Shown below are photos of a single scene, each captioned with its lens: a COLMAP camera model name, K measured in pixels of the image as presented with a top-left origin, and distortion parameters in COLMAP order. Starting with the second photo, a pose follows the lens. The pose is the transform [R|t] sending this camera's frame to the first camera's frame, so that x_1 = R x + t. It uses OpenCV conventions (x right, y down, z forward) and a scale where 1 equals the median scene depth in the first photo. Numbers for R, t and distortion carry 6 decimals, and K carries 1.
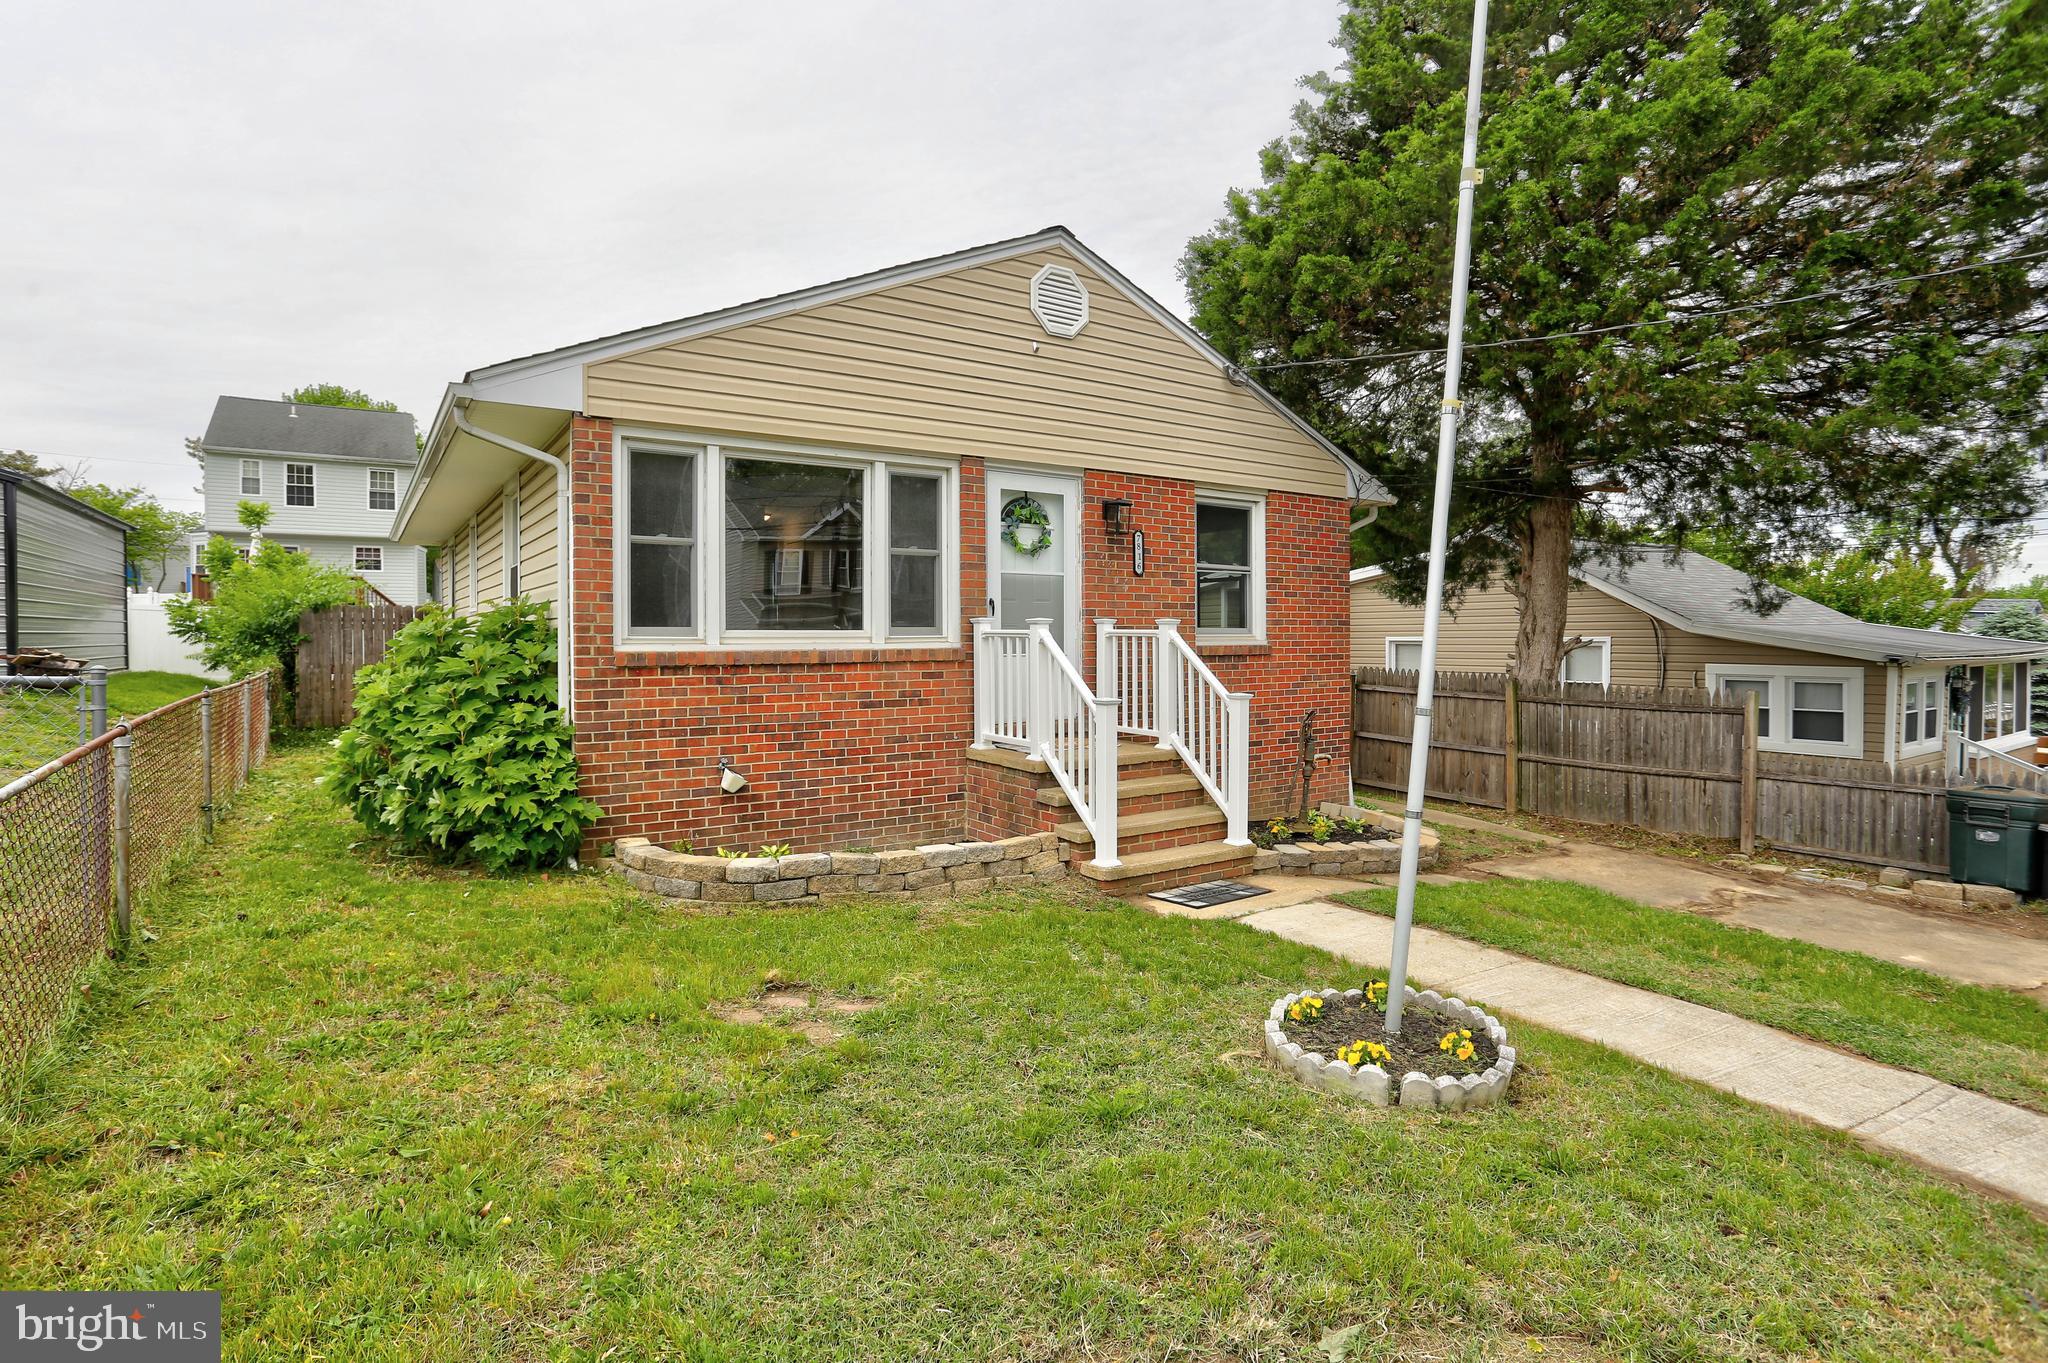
lens RADIAL K [[987.5, 0, 1031.4], [0, 987.5, 646.0], [0, 0, 1]] dist [-0.092155, 0.000049]
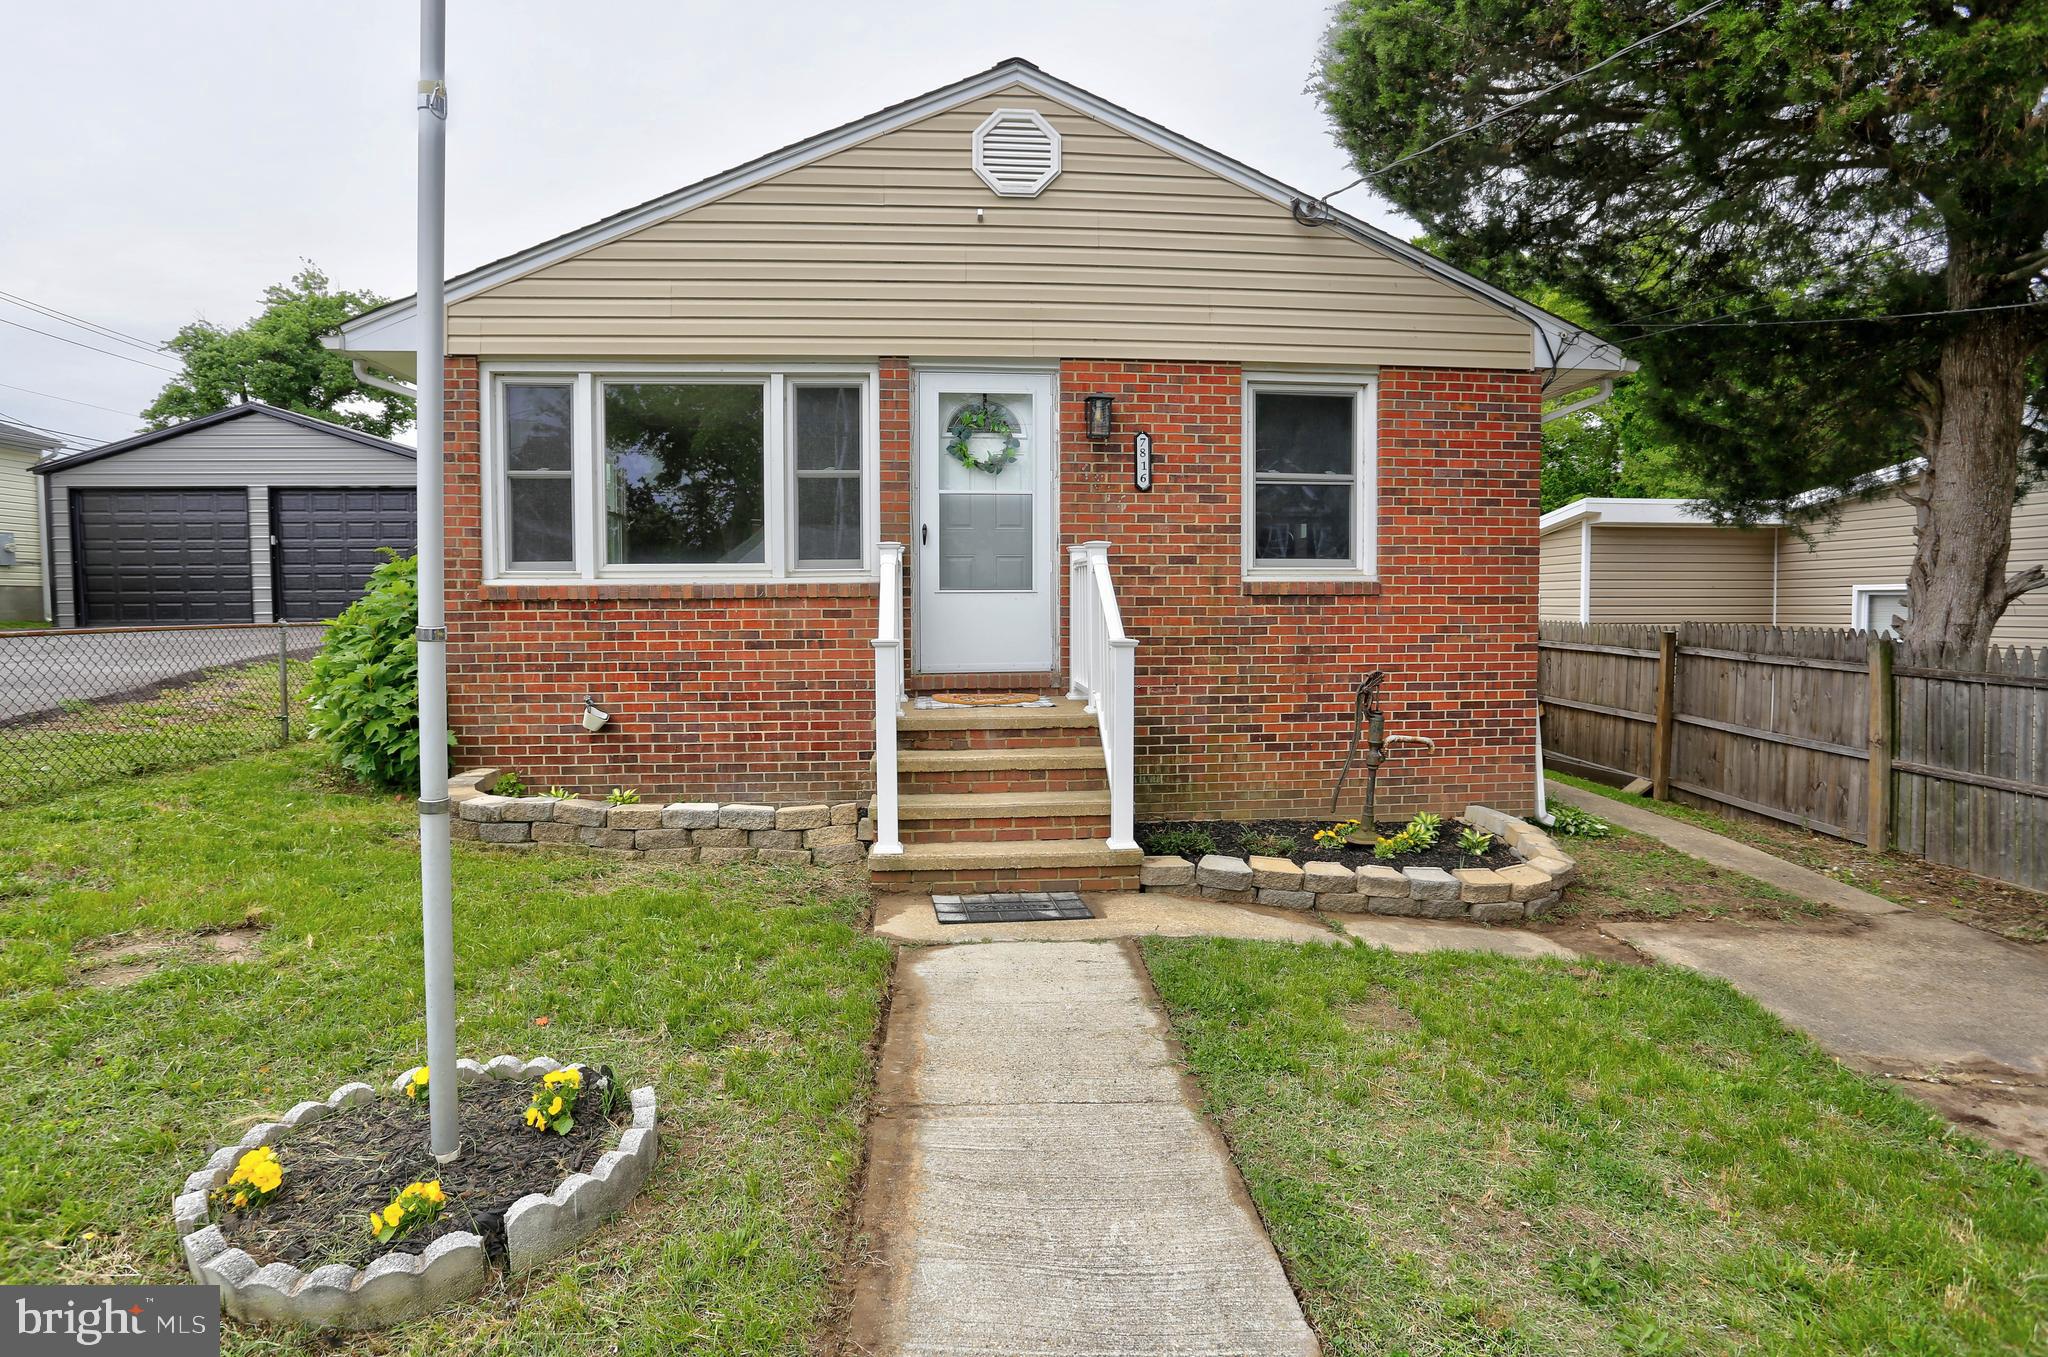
lens RADIAL K [[1011.5, 0, 1018.6], [0, 1011.5, 643.5], [0, 0, 1]] dist [-0.091635, 0.032793]
pose [[0.879975, 0.019089, -0.474636, 0.474781], [-0.001639, 0.999308, 0.037153, 0.023075], [0.475017, -0.031916, 0.879398, 0.300123]]
